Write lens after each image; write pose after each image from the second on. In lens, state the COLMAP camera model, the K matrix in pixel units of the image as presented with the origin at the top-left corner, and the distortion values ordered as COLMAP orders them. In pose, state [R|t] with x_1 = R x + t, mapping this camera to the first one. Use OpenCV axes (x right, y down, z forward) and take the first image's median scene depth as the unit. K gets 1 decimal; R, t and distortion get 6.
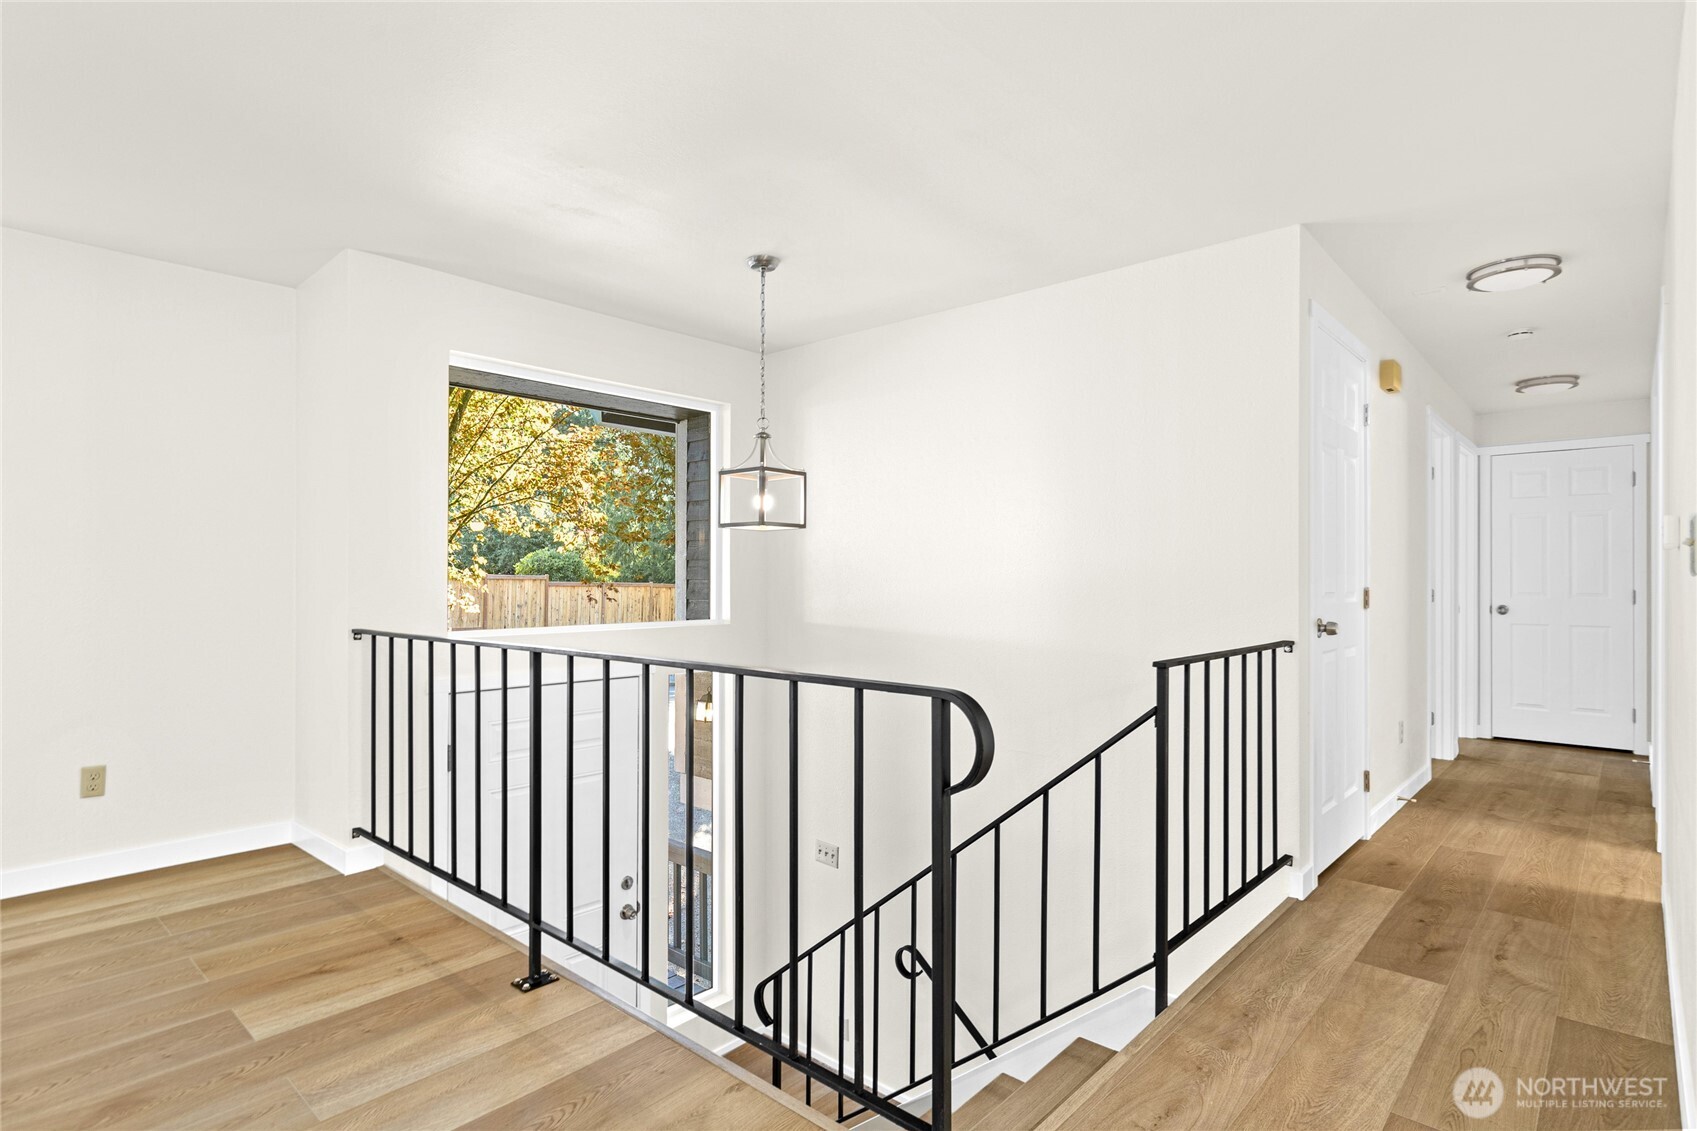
lens RADIAL K [[887.9, 0, 848.6], [0, 887.9, 568.4], [0, 0, 1]] dist [-0.000723, -0.000157]
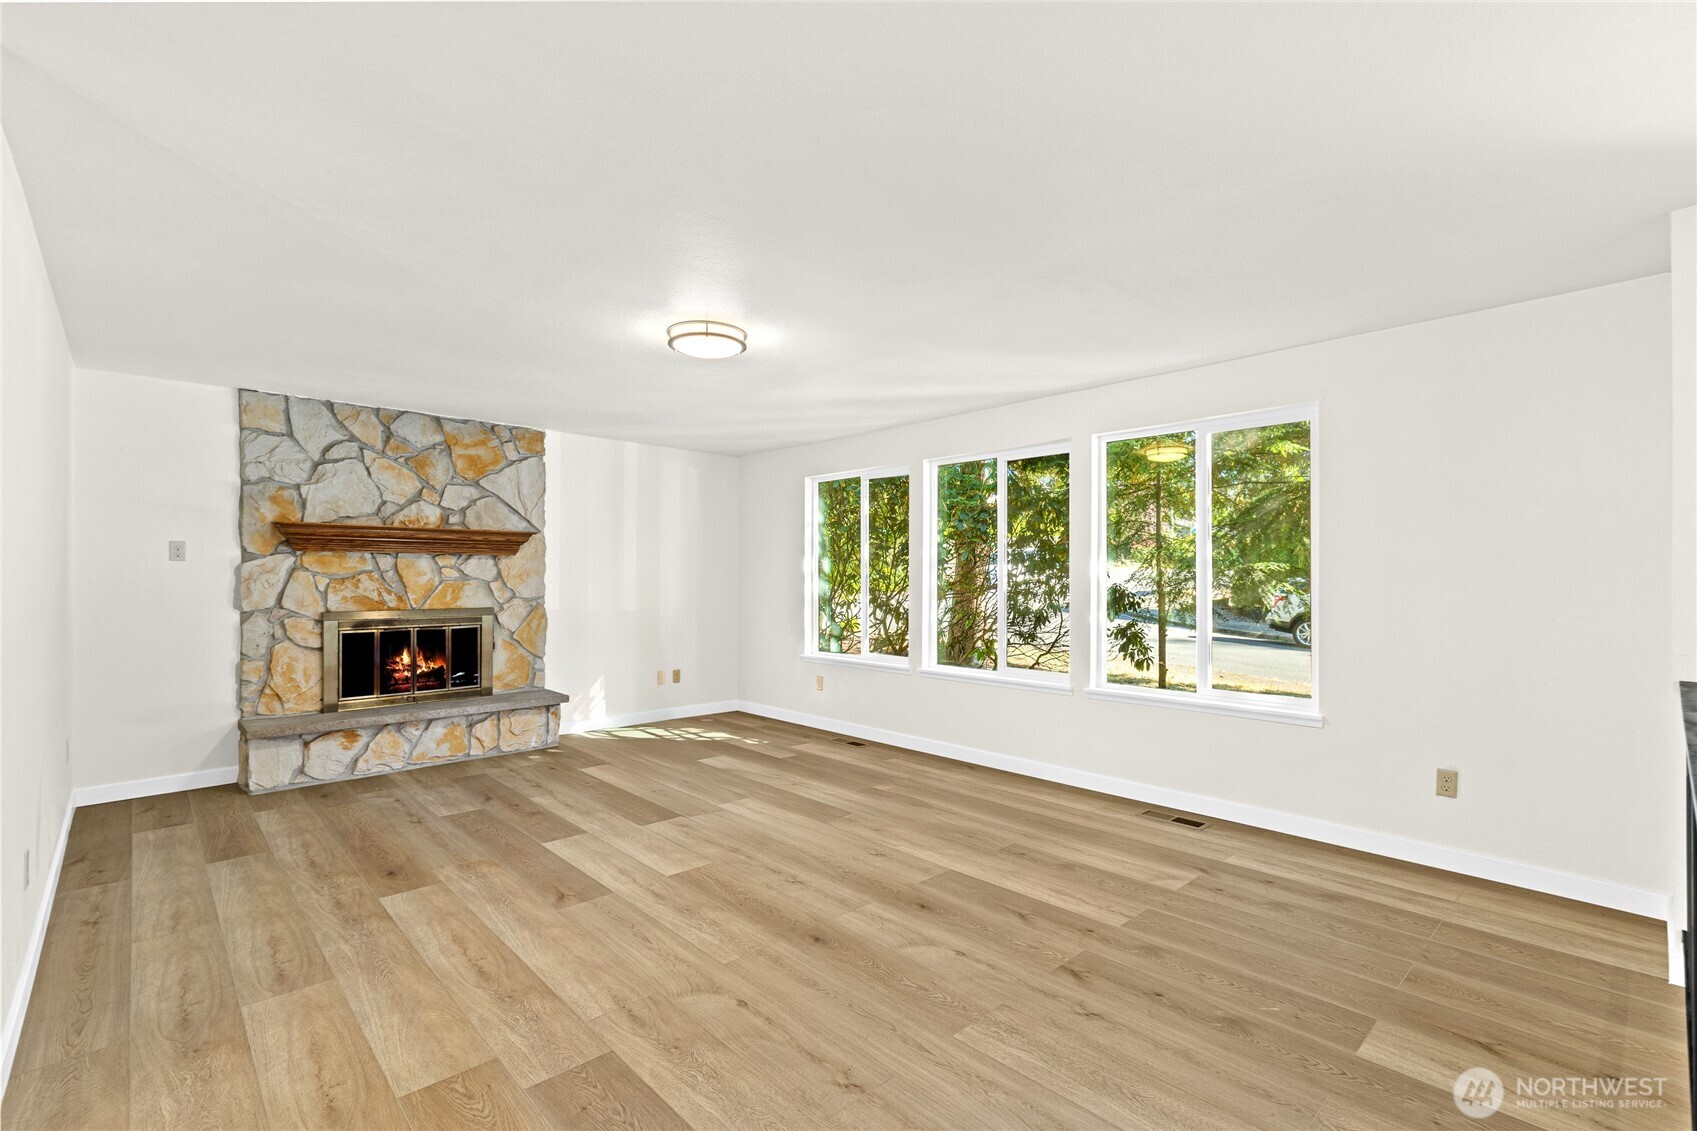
lens RADIAL K [[769.6, 0, 850.8], [0, 769.6, 568.5], [0, 0, 1]] dist [0.002268, -0.000264]
pose [[-0.094072, -0.008899, -0.995526, 0.239951], [0.002912, 0.999953, -0.009214, -0.033952], [0.995561, -0.003766, -0.094042, 0.368879]]
